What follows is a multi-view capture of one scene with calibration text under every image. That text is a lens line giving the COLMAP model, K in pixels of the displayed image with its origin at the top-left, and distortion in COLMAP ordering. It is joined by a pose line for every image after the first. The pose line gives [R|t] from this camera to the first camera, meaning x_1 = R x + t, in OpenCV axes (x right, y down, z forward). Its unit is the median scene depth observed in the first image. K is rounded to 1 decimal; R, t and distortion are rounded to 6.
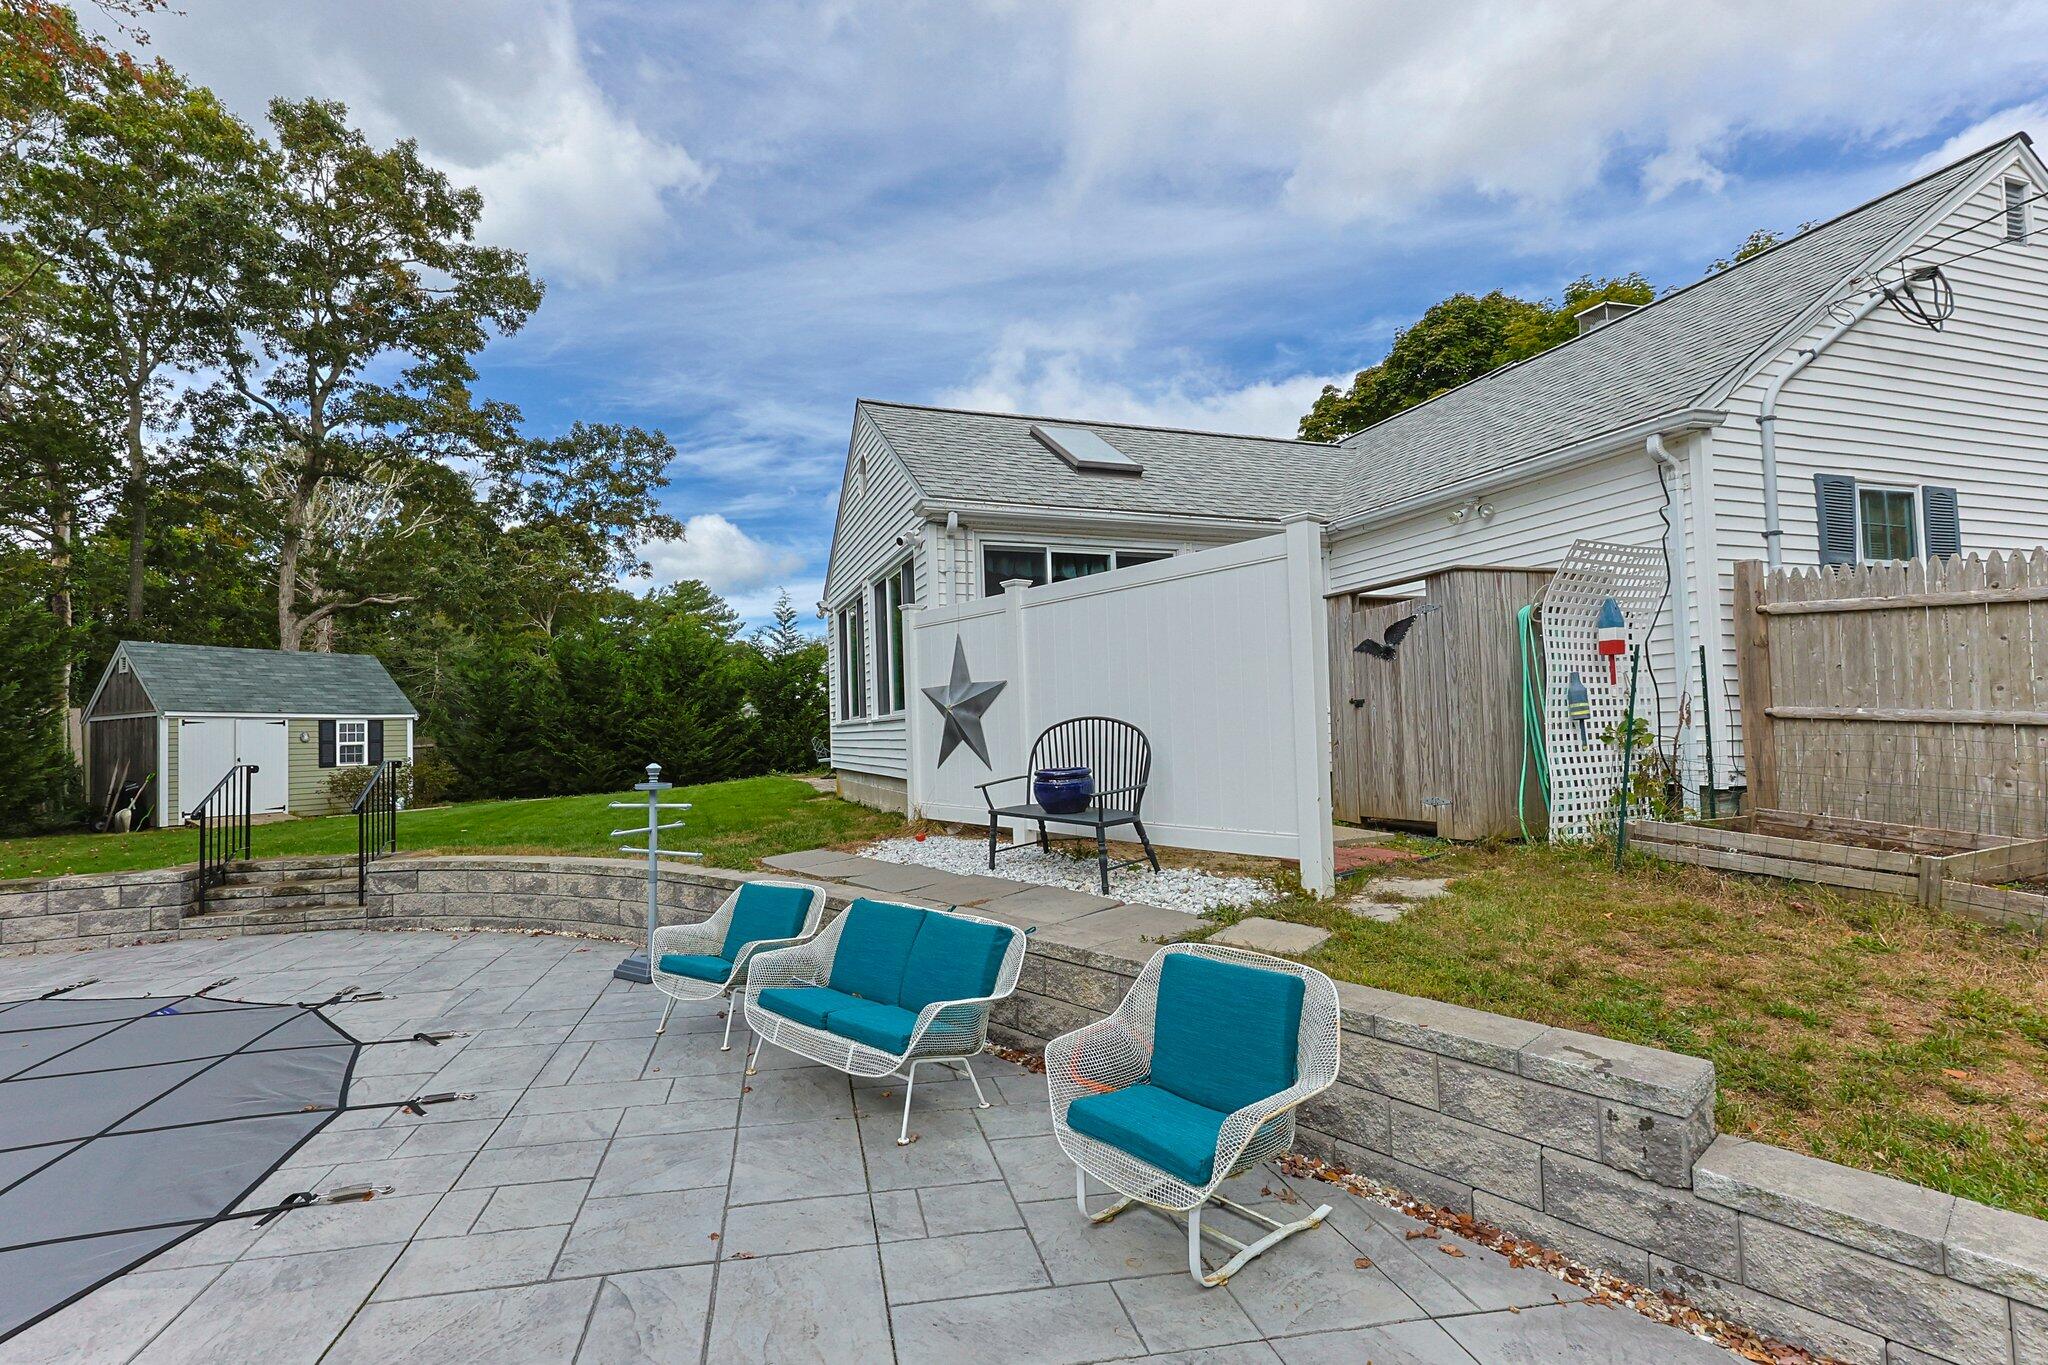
lens RADIAL K [[905.3, 0, 984.2], [0, 905.3, 711.3], [0, 0, 1]] dist [0.014222, 0.002382]
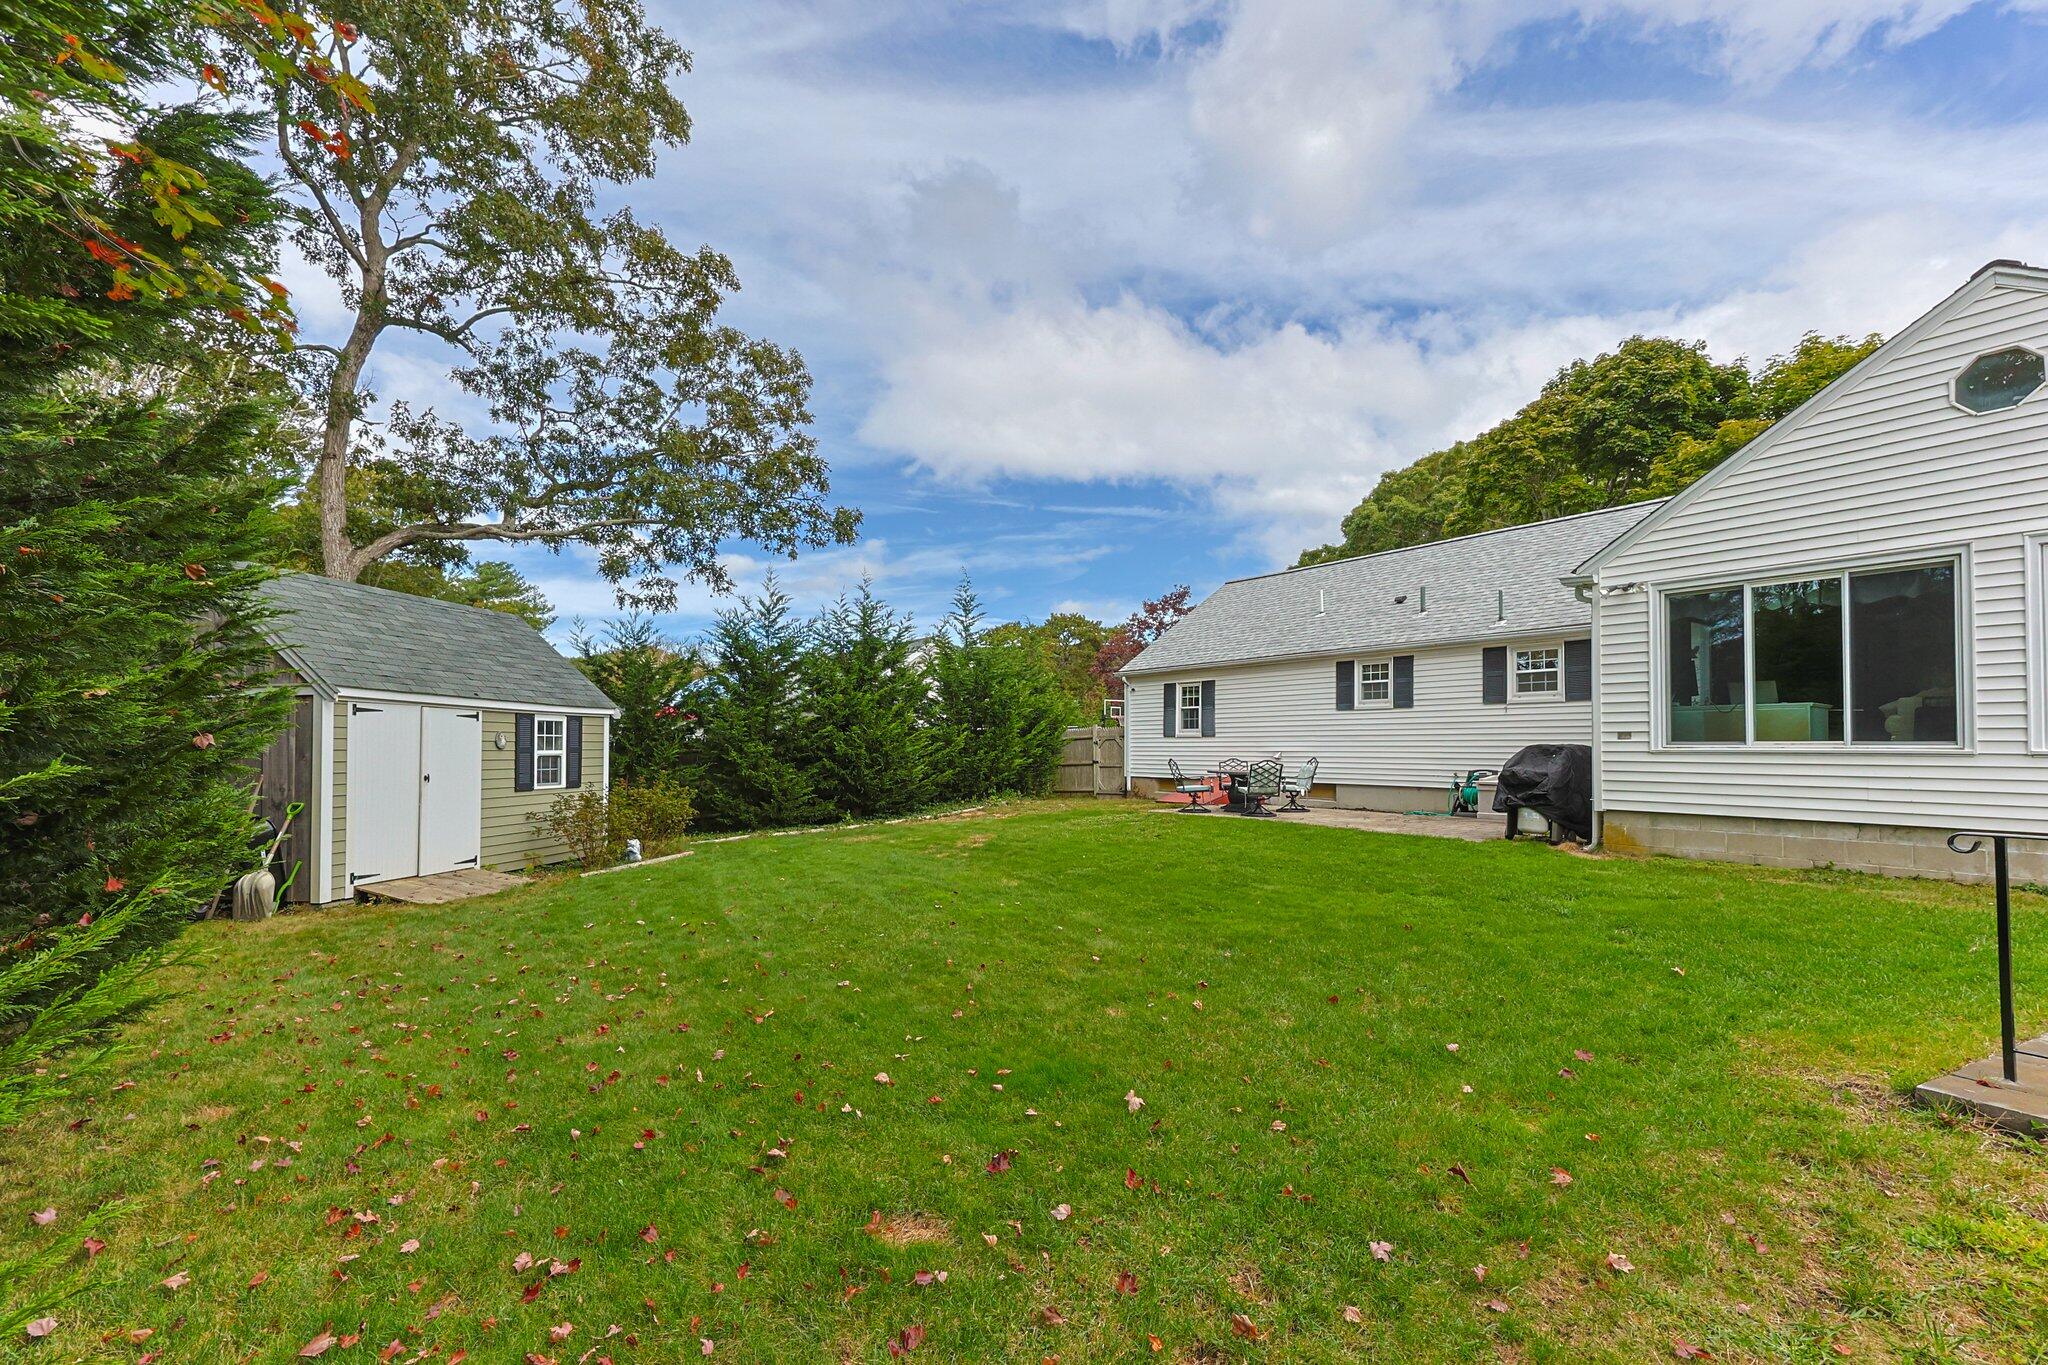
lens RADIAL K [[905.3, 0, 992.7], [0, 905.3, 718.5], [0, 0, 1]] dist [0.014222, 0.002382]
pose [[0.953366, 0.035244, 0.299751, -1.363931], [-0.030875, 0.999337, -0.019300, 0.033691], [-0.300233, 0.009145, 0.953822, 0.741784]]
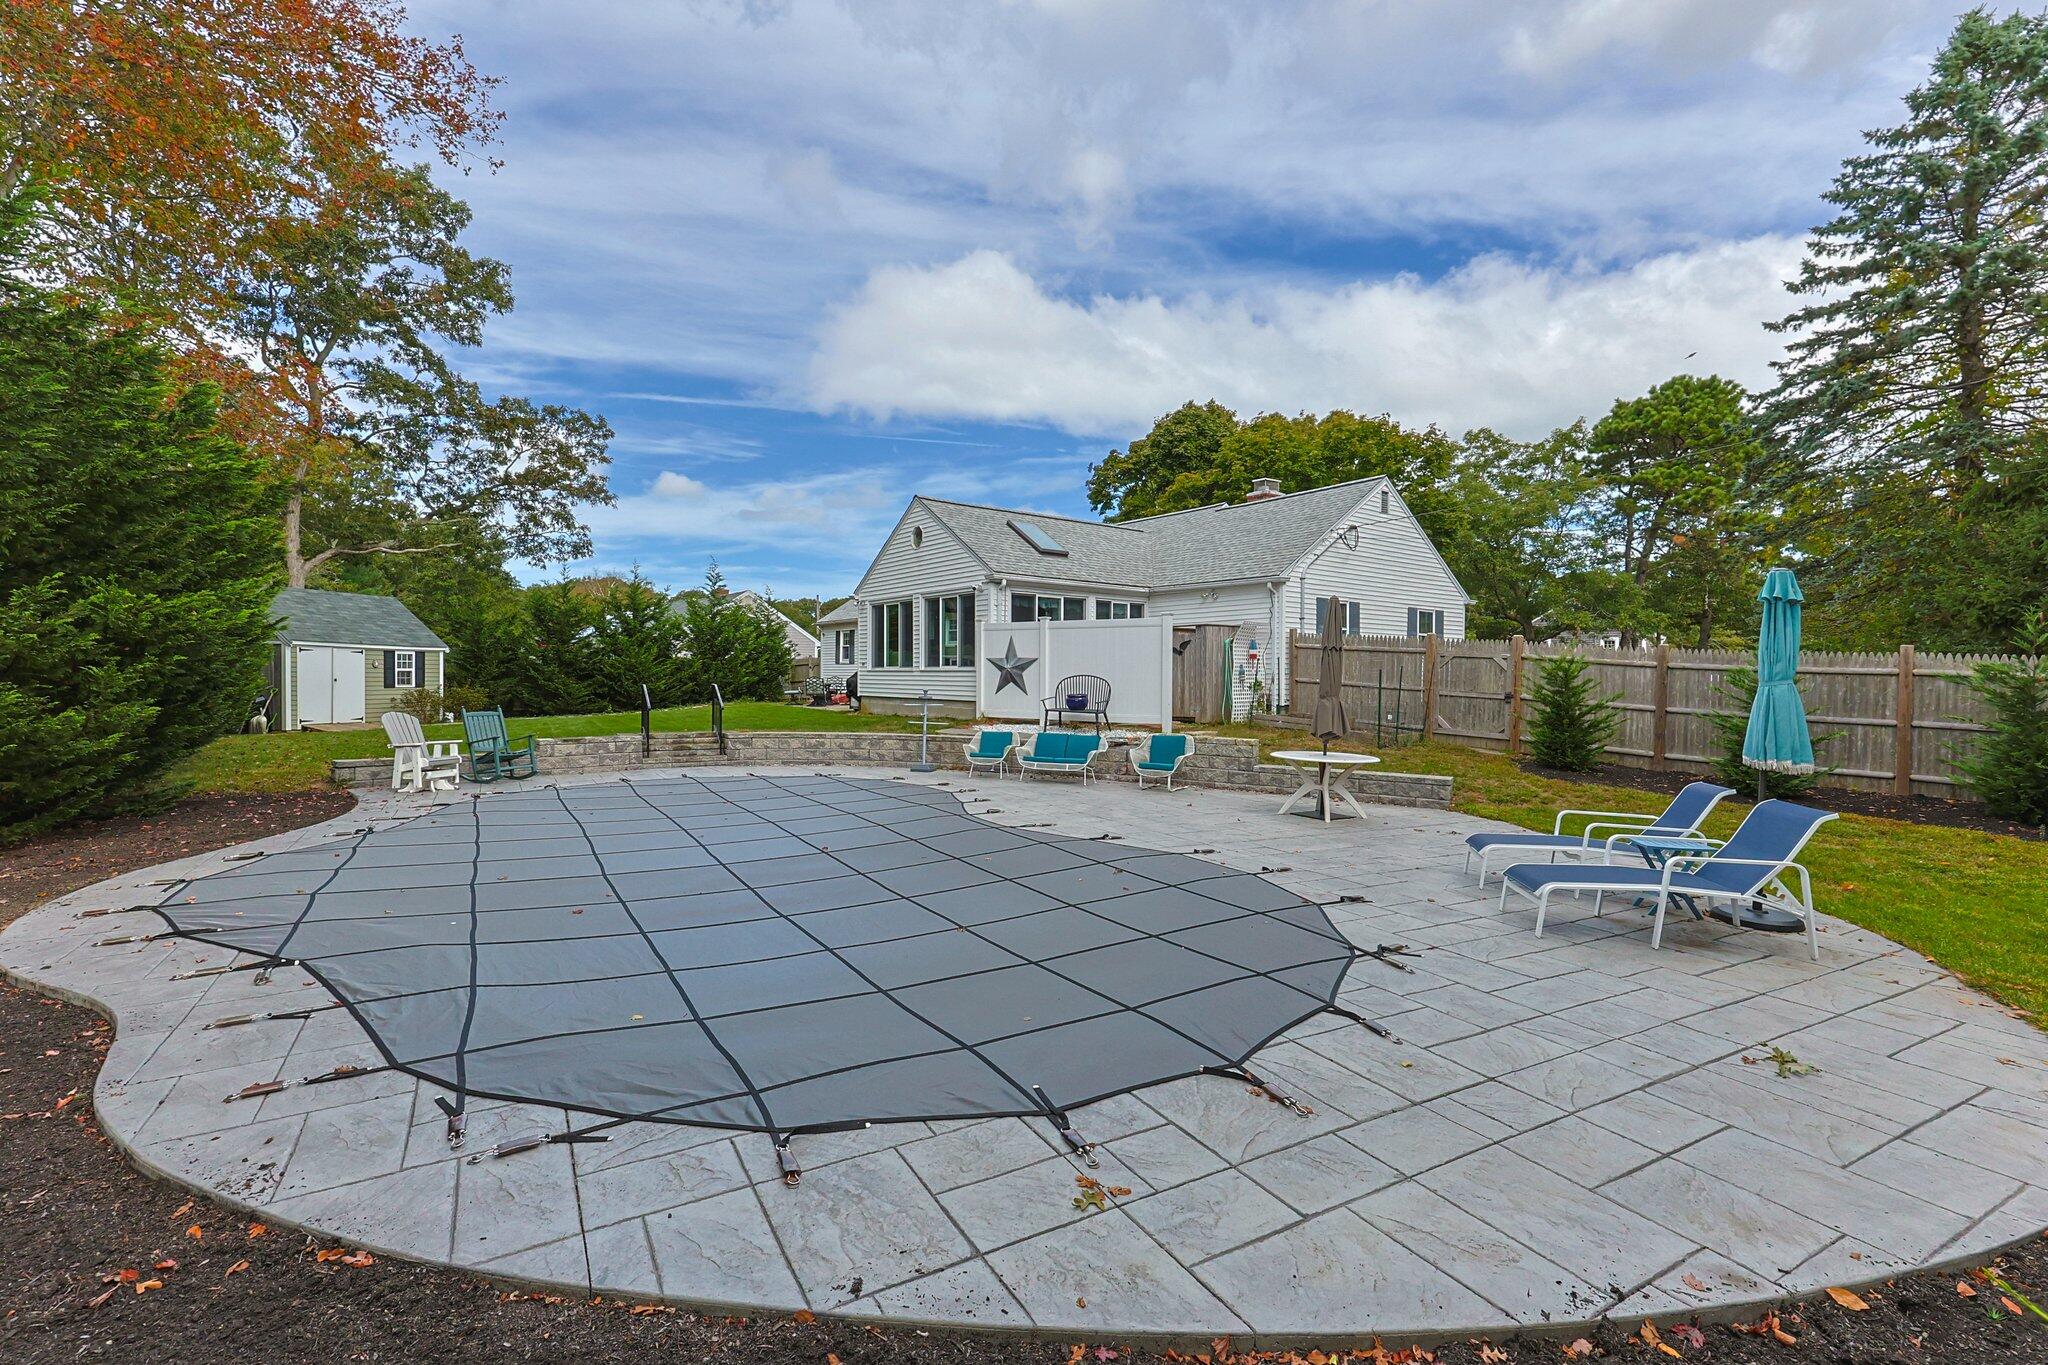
lens RADIAL K [[905.3, 0, 1041.5], [0, 905.3, 679.6], [0, 0, 1]] dist [0.014222, 0.002382]
pose [[0.939259, 0.029301, 0.341955, -0.689140], [-0.038057, 0.999096, 0.018922, -0.019127], [-0.341092, -0.030787, 0.939526, -1.102006]]
